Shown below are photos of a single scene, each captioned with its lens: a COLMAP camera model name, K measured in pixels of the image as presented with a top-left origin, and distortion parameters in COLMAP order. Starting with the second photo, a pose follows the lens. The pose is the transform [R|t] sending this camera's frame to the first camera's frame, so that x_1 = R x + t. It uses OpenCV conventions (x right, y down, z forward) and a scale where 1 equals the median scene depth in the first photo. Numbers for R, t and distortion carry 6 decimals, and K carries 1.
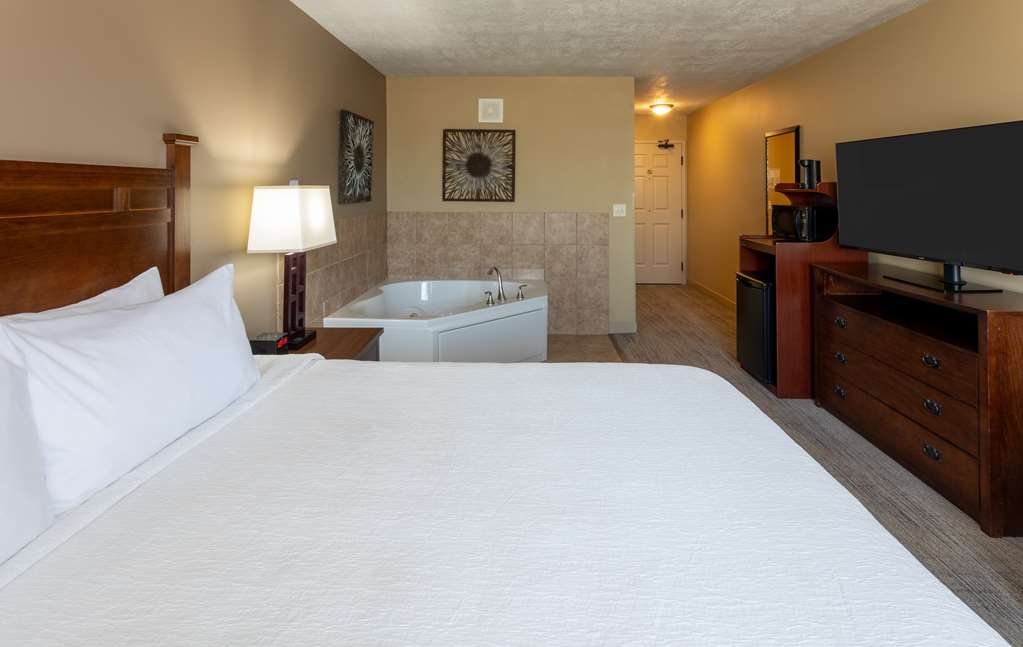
lens RADIAL K [[518.6, 0, 511.7], [0, 518.6, 307.6], [0, 0, 1]] dist [0.000502, 0.000053]
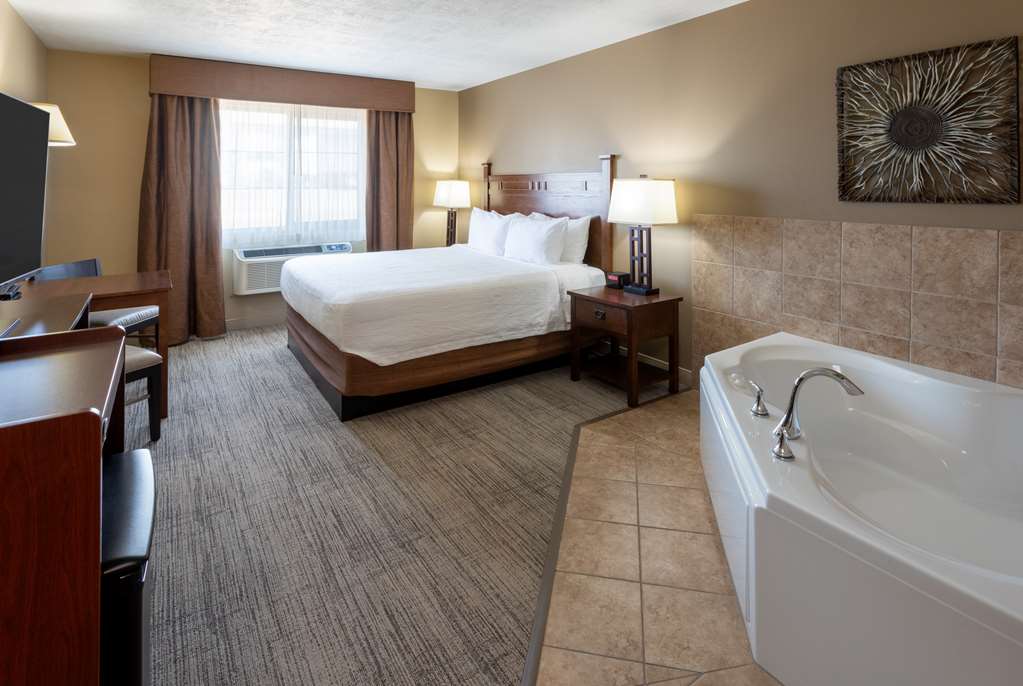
lens RADIAL K [[516.4, 0, 511.5], [0, 516.4, 343.0], [0, 0, 1]] dist [0.000580, -0.000206]
pose [[-0.814529, 0.164906, -0.556191, 0.375499], [-0.133541, 0.879701, 0.456391, -0.226193], [0.564544, 0.446018, -0.694520, 1.026762]]
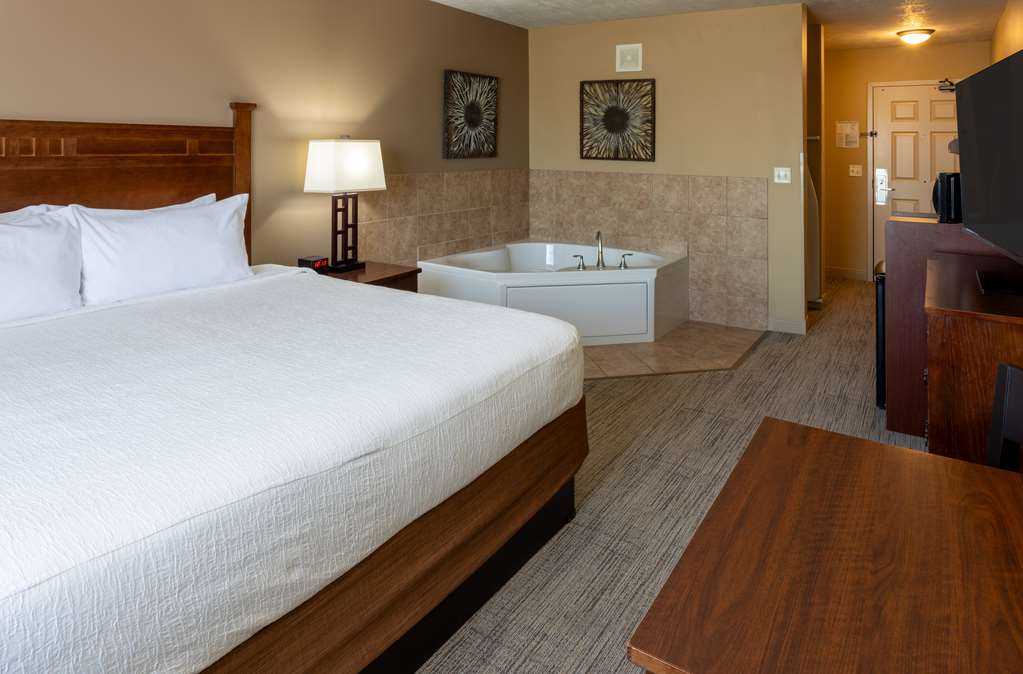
lens RADIAL K [[632.3, 0, 511.5], [0, 632.3, 337.0], [0, 0, 1]] dist [0.001134, -0.001539]
pose [[0.853366, 0.159680, -0.496255, 0.388146], [-0.127216, 0.986941, 0.098806, 0.015638], [0.505552, -0.021186, 0.862536, -0.059005]]
